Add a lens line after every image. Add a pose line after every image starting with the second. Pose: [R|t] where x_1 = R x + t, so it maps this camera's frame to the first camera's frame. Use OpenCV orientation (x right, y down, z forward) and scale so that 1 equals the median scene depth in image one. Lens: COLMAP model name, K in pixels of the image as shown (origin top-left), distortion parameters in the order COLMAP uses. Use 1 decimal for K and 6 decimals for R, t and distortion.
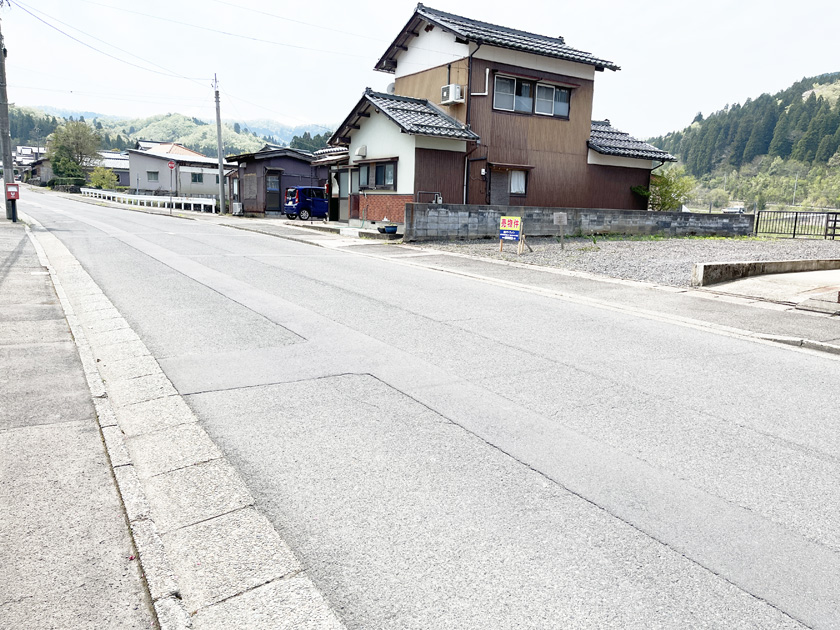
lens RADIAL K [[631.9, 0, 427.9], [0, 631.9, 316.5], [0, 0, 1]] dist [0.059089, -0.075801]
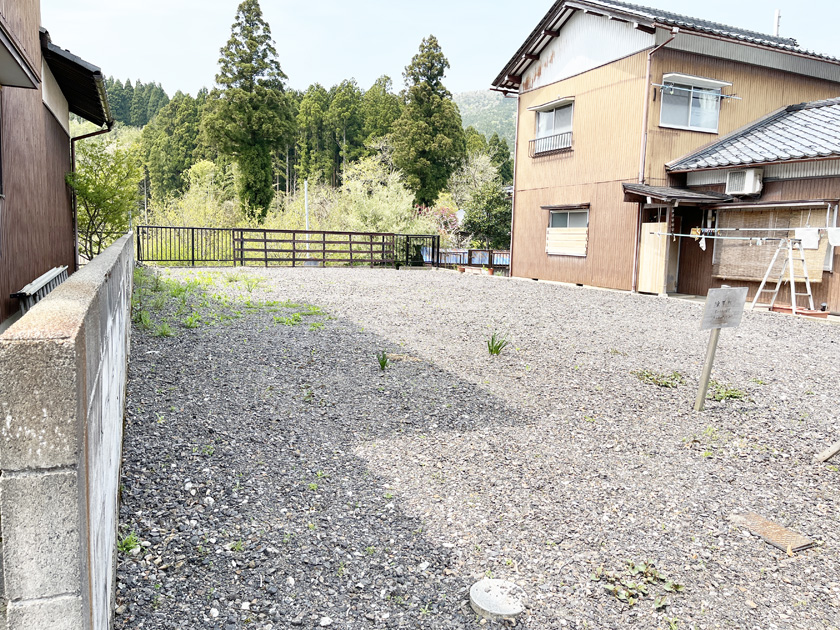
lens RADIAL K [[631.9, 0, 422.1], [0, 631.9, 309.2], [0, 0, 1]] dist [0.059089, -0.075801]
pose [[0.157391, -0.140681, 0.977465, -0.065019], [0.141271, 0.982828, 0.118705, -0.154257], [-0.977379, 0.119404, 0.174562, 0.812182]]
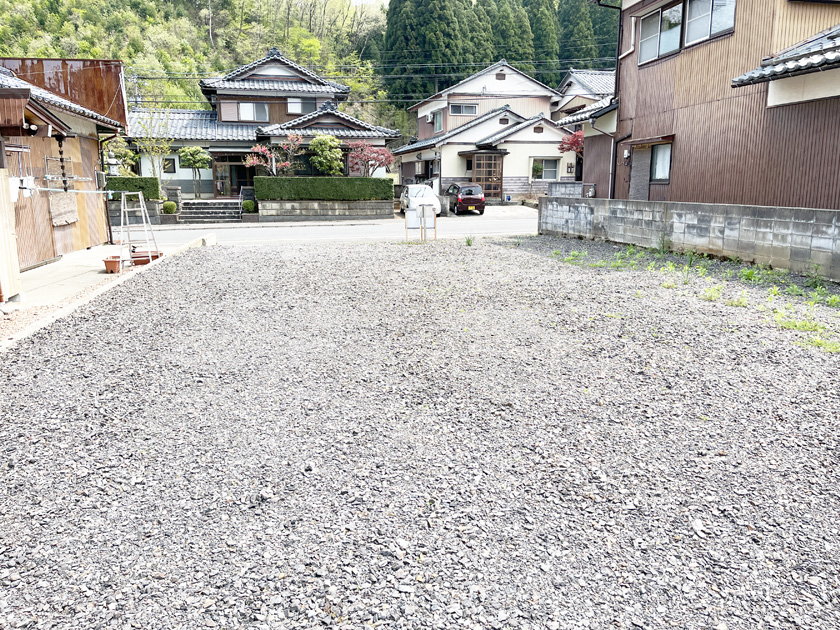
lens RADIAL K [[631.9, 0, 420.4], [0, 631.9, 311.6], [0, 0, 1]] dist [0.059089, -0.075801]
pose [[-0.380338, 0.156968, -0.911429, 0.861637], [-0.159102, 0.959695, 0.231674, -0.175739], [0.911059, 0.233125, -0.340035, 1.029162]]
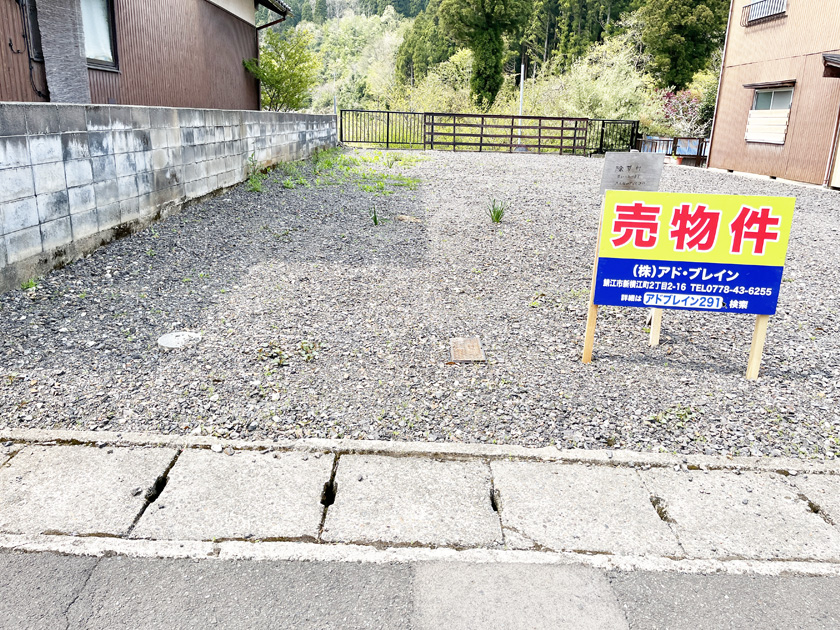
lens RADIAL K [[631.9, 0, 425.0], [0, 631.9, 304.7], [0, 0, 1]] dist [0.059089, -0.075801]
pose [[0.534336, -0.249436, 0.807630, -0.055974], [0.122064, 0.968223, 0.218276, -0.127548], [-0.836412, -0.018051, 0.547803, 0.693435]]
